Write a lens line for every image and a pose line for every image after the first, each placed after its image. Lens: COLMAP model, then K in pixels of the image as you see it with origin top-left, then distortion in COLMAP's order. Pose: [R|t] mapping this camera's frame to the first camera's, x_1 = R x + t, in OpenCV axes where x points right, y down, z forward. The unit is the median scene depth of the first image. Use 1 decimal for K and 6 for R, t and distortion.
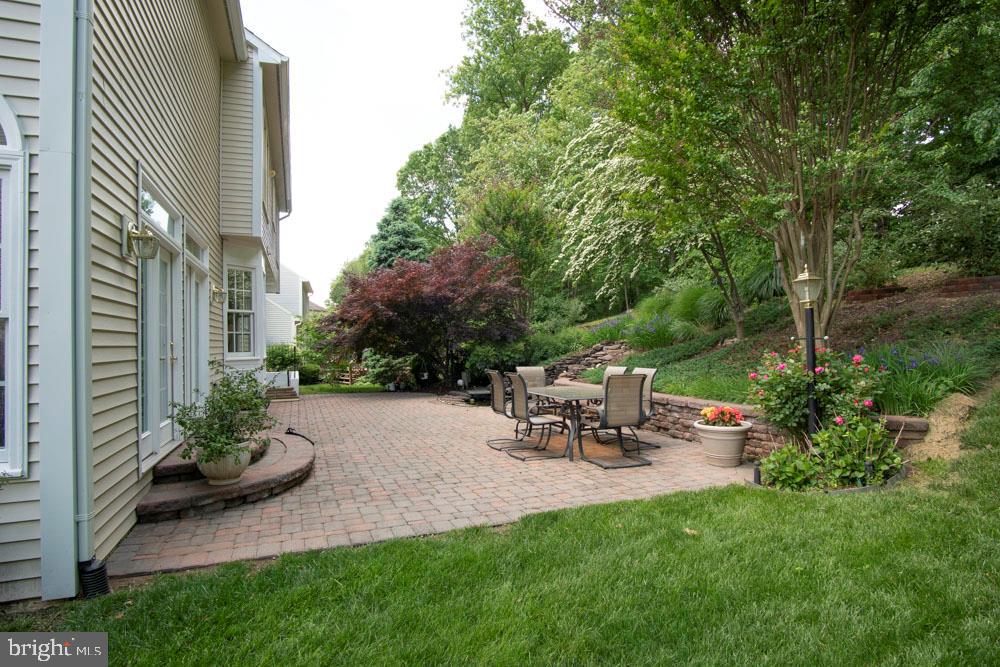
lens RADIAL K [[531.6, 0, 500.0], [0, 531.6, 333.5], [0, 0, 1]] dist [-0.023507, -0.000353]
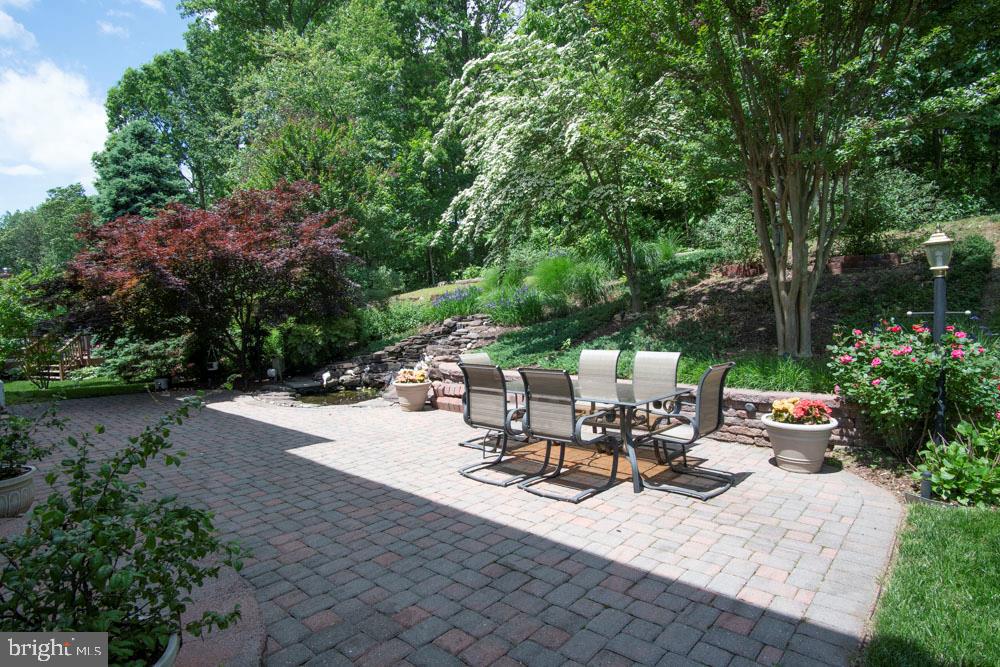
lens RADIAL K [[531.6, 0, 500.0], [0, 531.6, 333.5], [0, 0, 1]] dist [-0.023507, -0.000353]
pose [[0.890284, -0.025287, 0.454703, -0.242812], [0.002693, 0.998732, 0.050269, -0.001528], [-0.455397, -0.043529, 0.889224, 0.345423]]
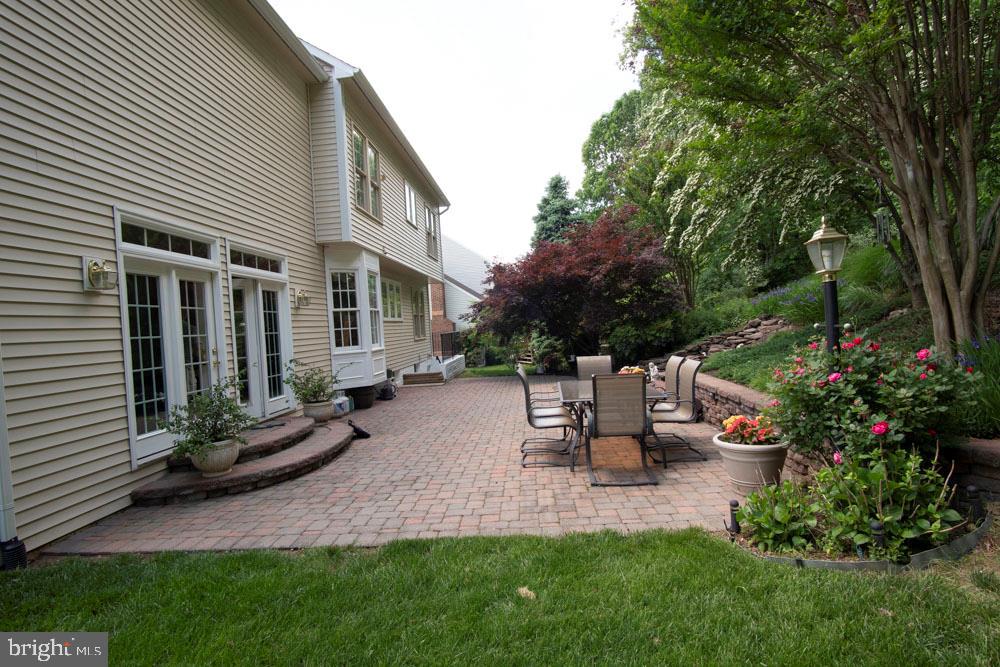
lens RADIAL K [[531.6, 0, 500.0], [0, 531.6, 333.5], [0, 0, 1]] dist [-0.023507, -0.000353]
pose [[0.911335, -0.033977, -0.410260, 0.284641], [0.054136, 0.997825, 0.037618, -0.017699], [0.408090, -0.056493, 0.911192, 0.125262]]
